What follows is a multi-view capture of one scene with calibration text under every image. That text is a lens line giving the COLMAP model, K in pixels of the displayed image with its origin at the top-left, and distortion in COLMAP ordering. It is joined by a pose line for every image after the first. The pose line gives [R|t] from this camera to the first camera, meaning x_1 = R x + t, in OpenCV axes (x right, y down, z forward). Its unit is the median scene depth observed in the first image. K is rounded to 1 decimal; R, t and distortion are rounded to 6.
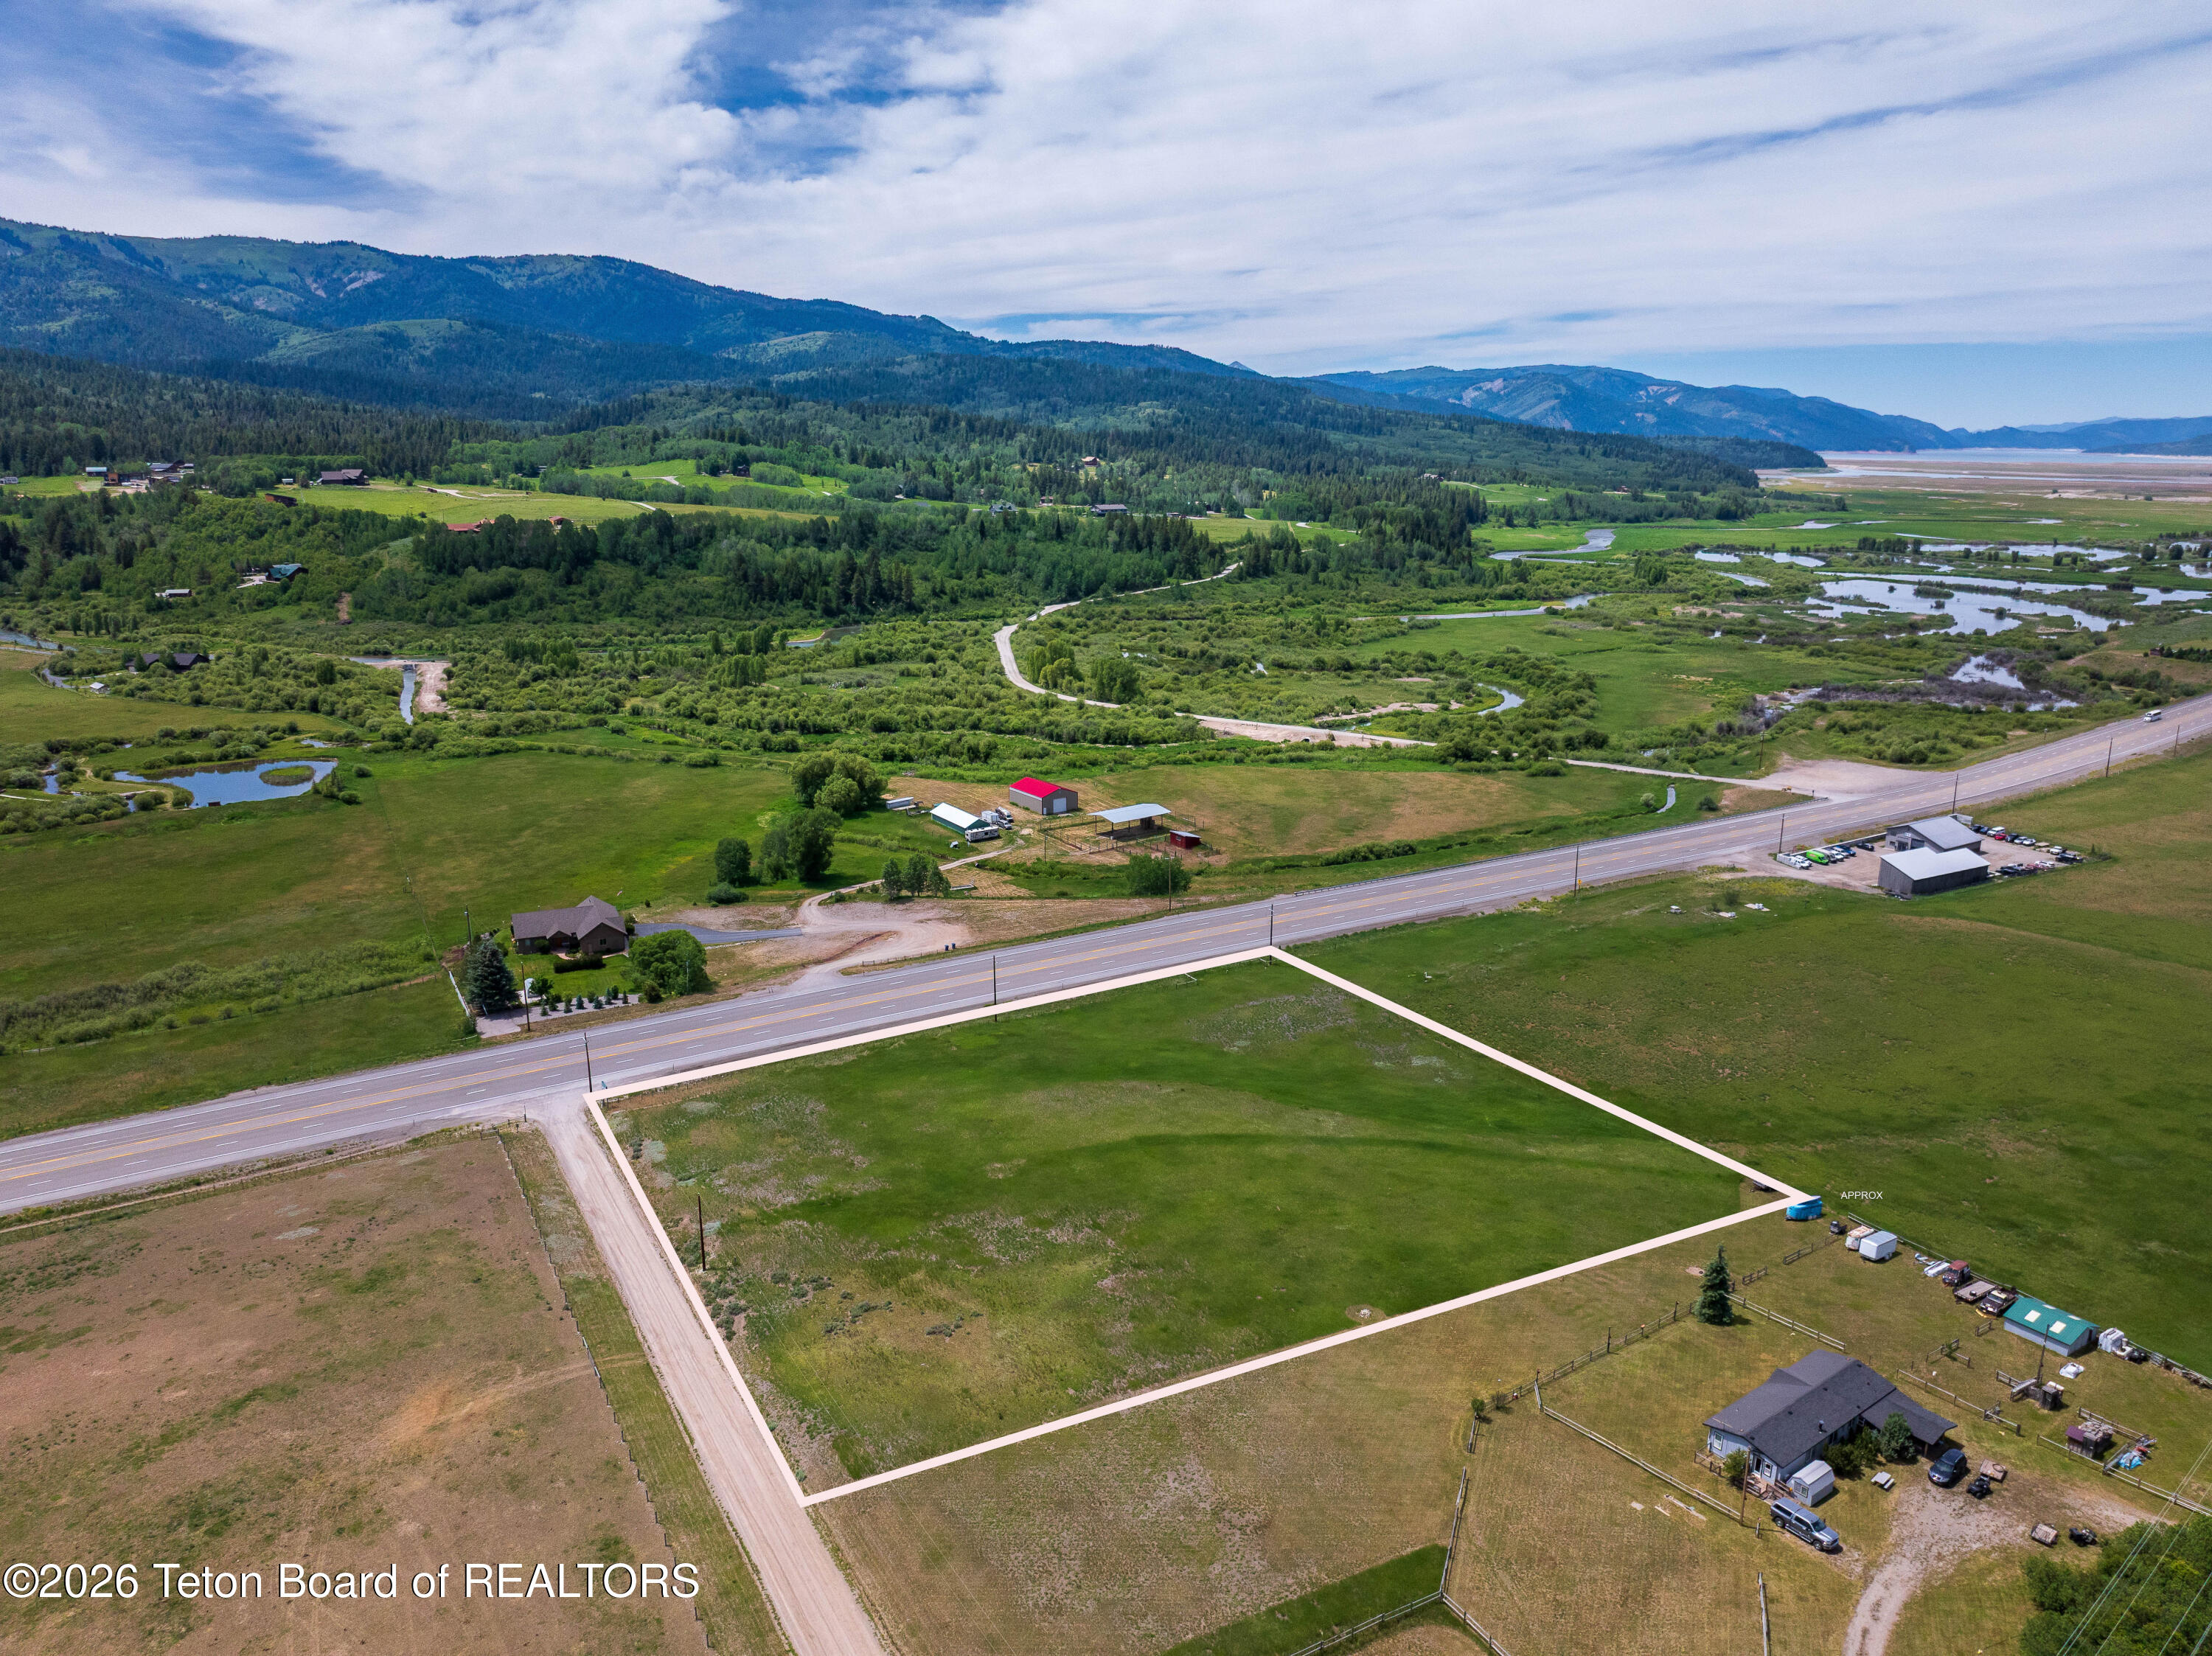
lens RADIAL K [[1563.0, 0, 1114.8], [0, 1563.0, 819.6], [0, 0, 1]] dist [-0.041114, 0.007084]
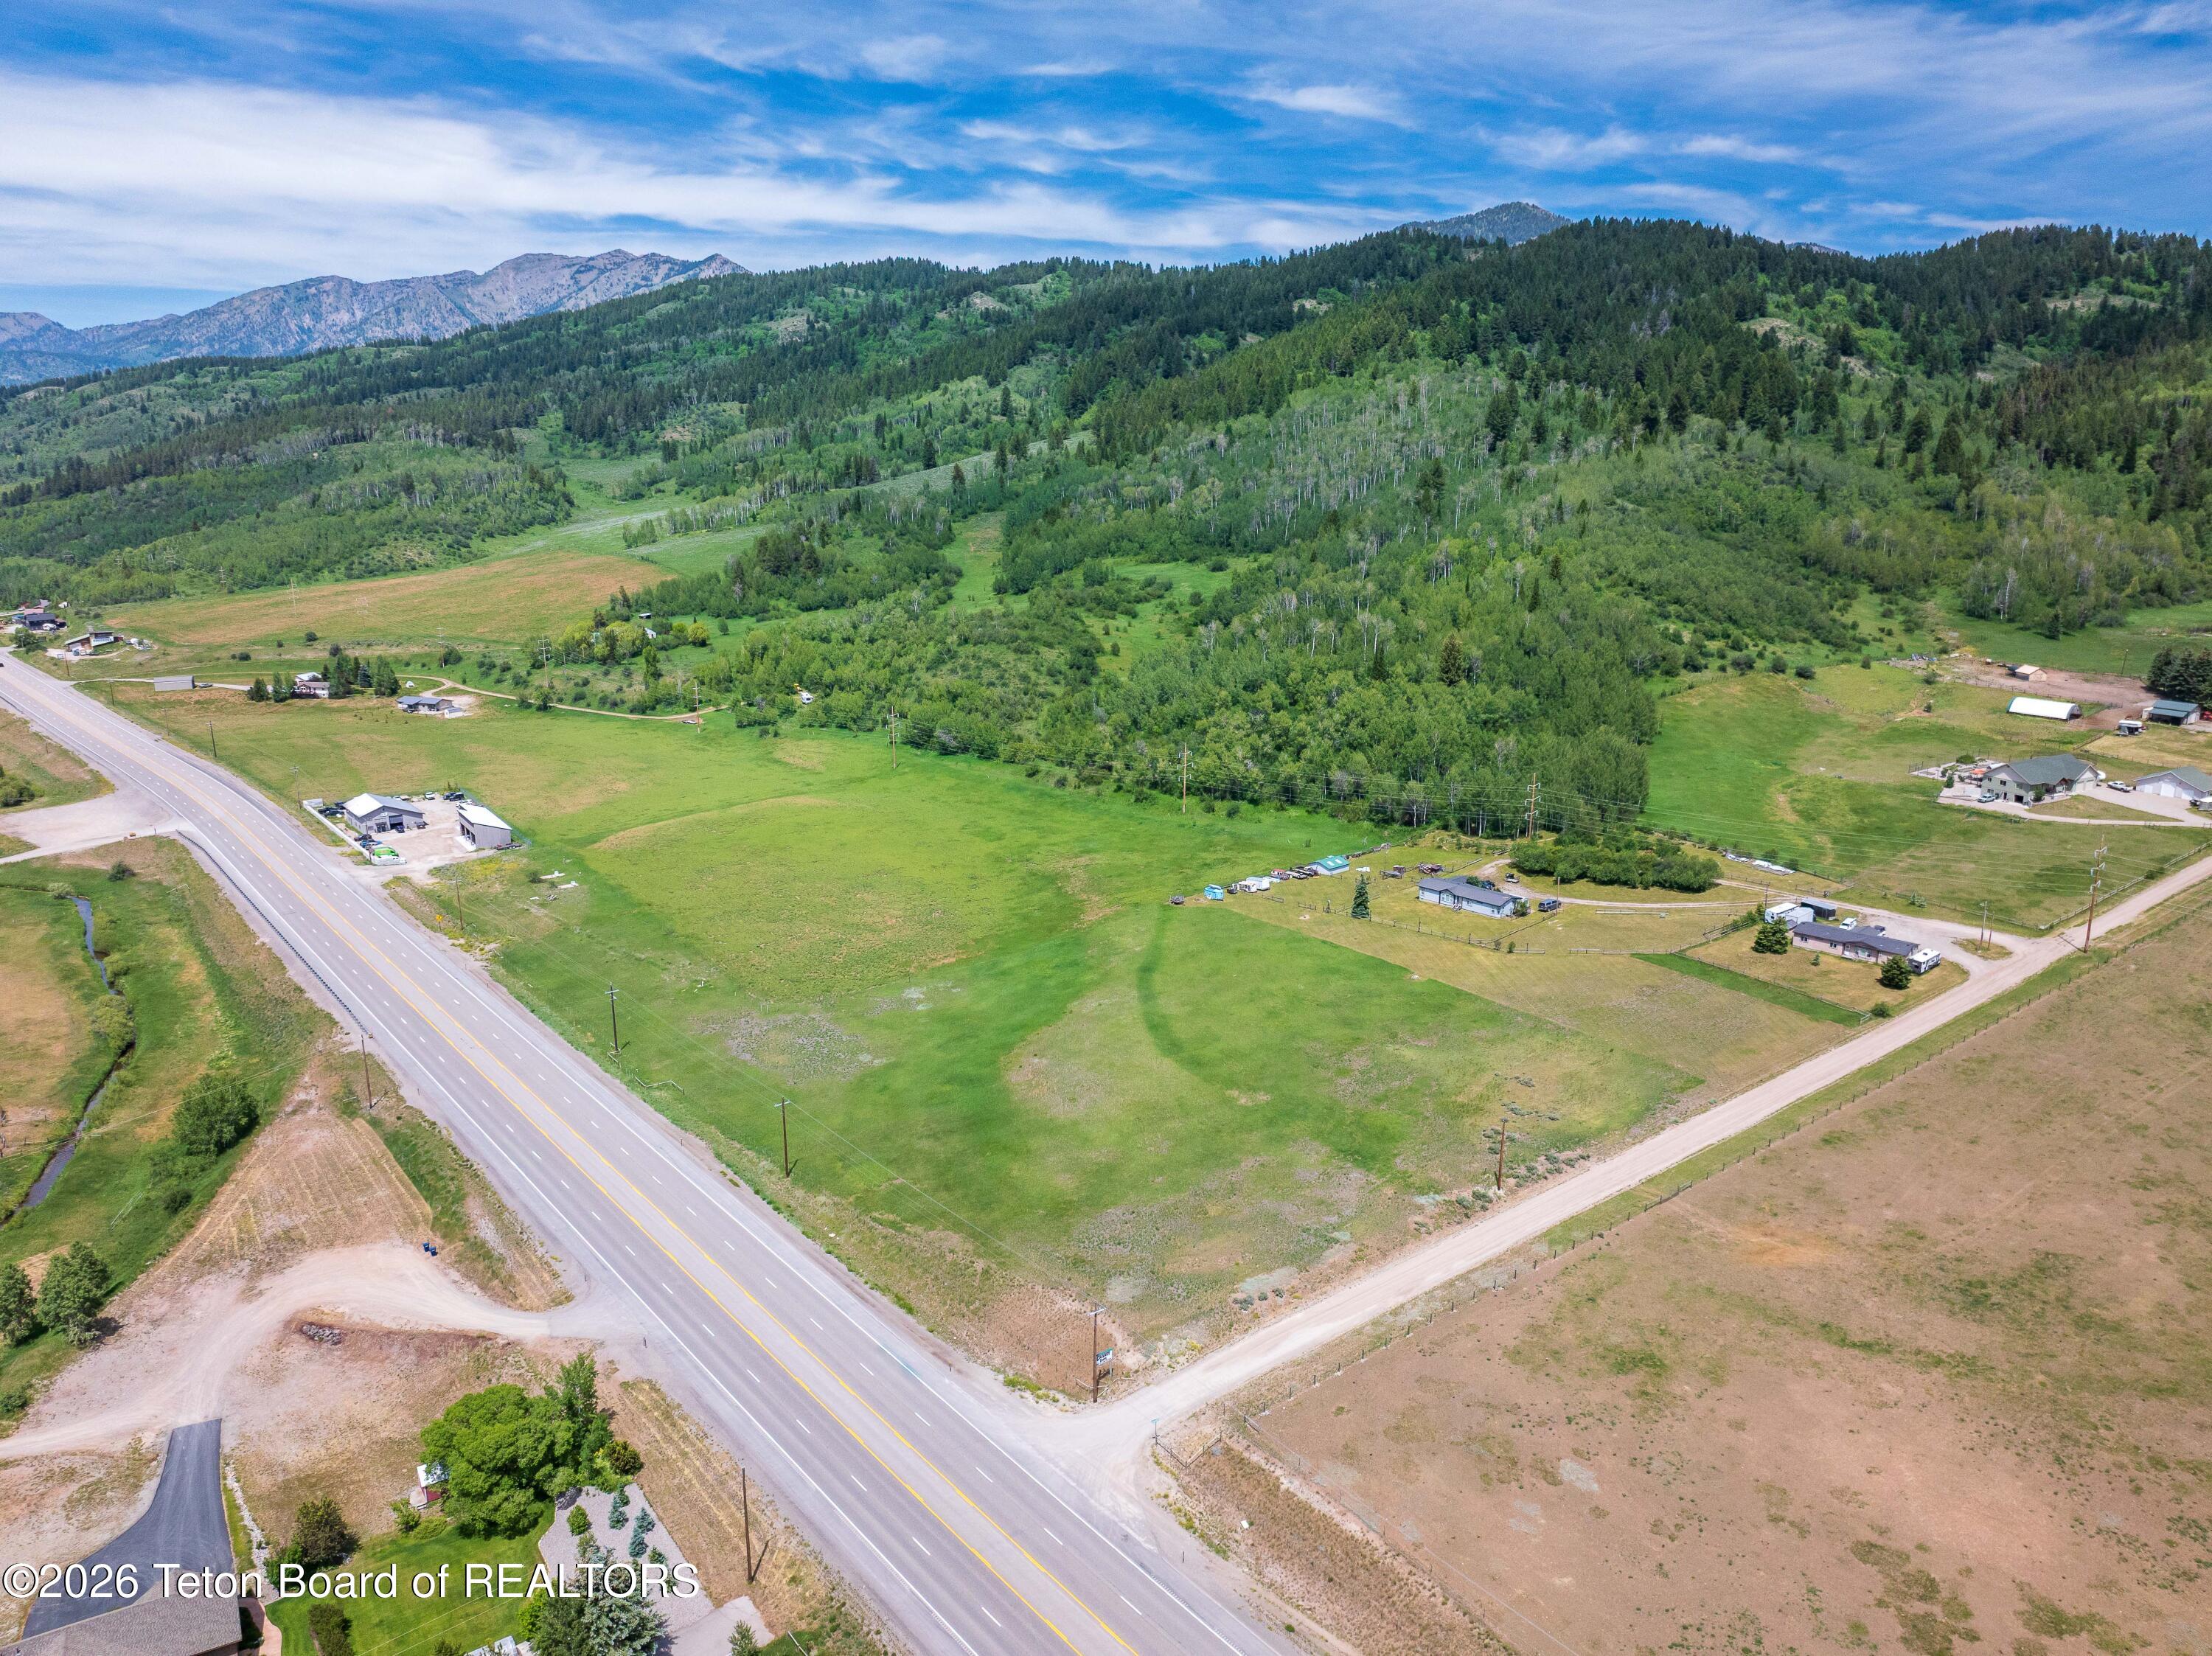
lens RADIAL K [[1563.0, 0, 1119.7], [0, 1563.0, 815.7], [0, 0, 1]] dist [-0.041114, 0.007084]
pose [[-0.114256, -0.244010, 0.963019, -0.249417], [0.241671, 0.933420, 0.265183, -0.065439], [-0.963608, 0.263032, -0.047679, 0.248277]]
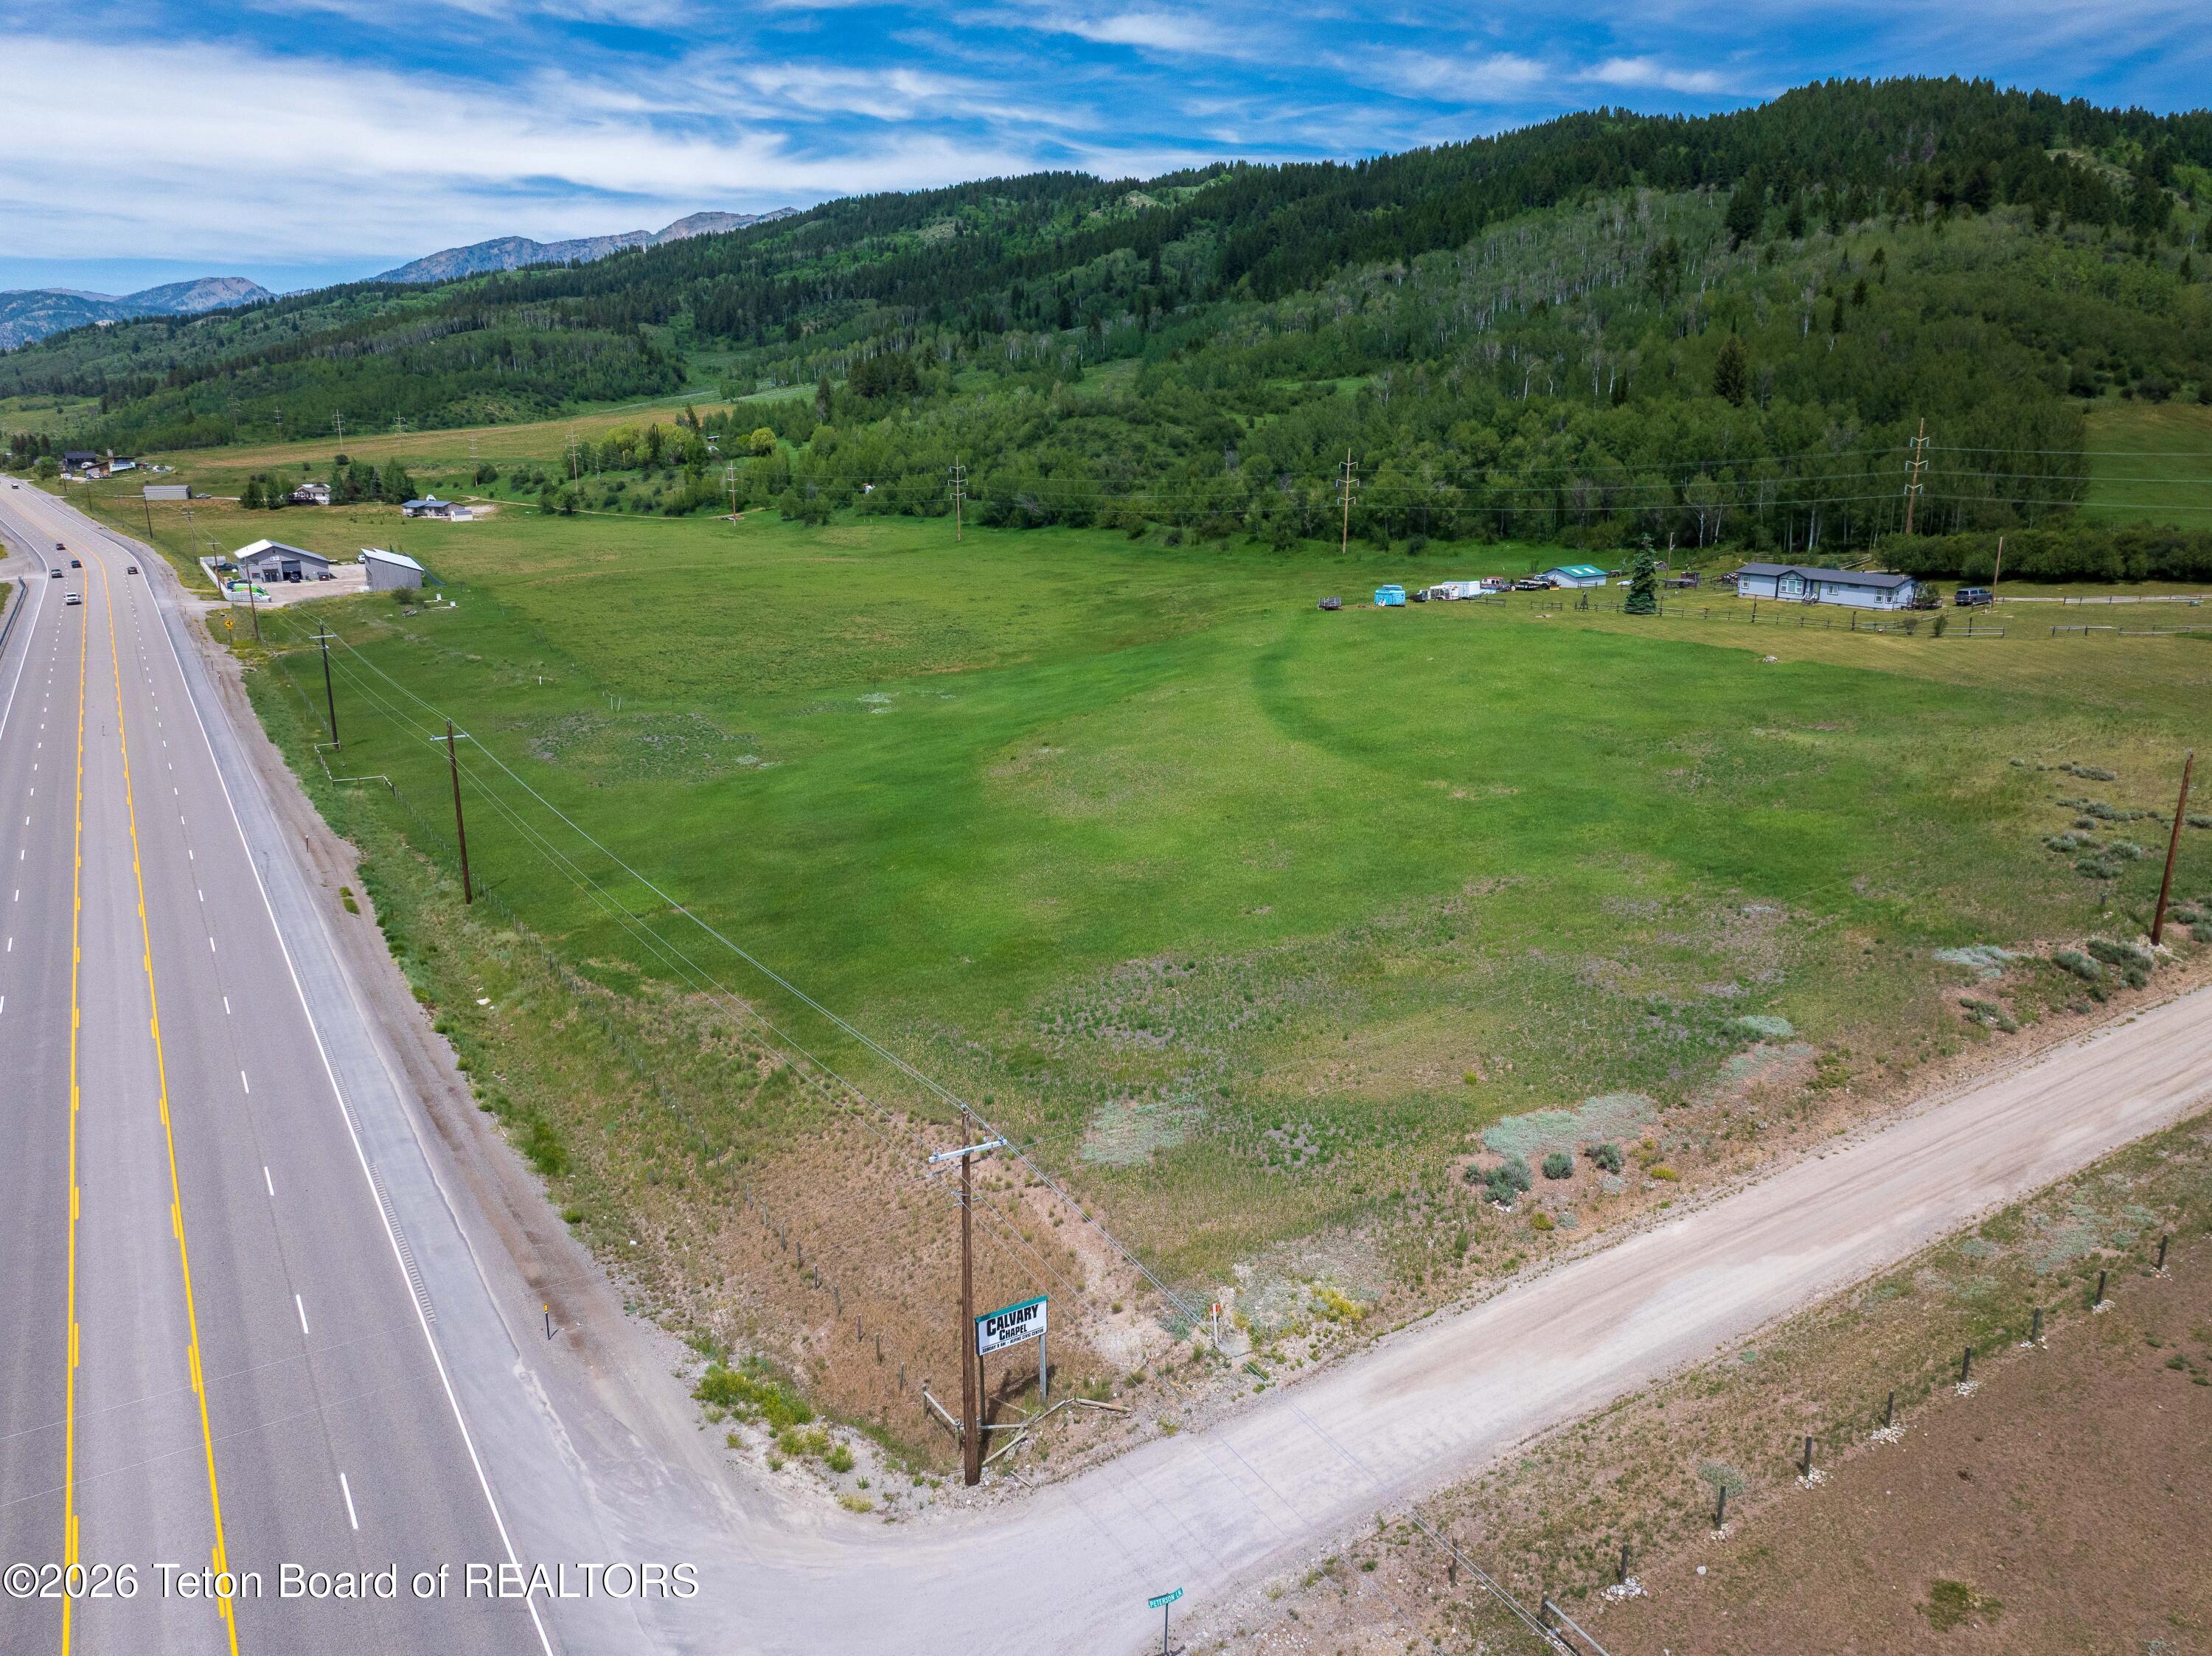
lens RADIAL K [[1563.0, 0, 1118.2], [0, 1563.0, 826.2], [0, 0, 1]] dist [-0.041114, 0.007084]
pose [[-0.010490, -0.269118, 0.963050, -0.131431], [0.243659, 0.933385, 0.263483, 0.015541], [-0.969804, 0.237420, 0.055782, 0.247939]]
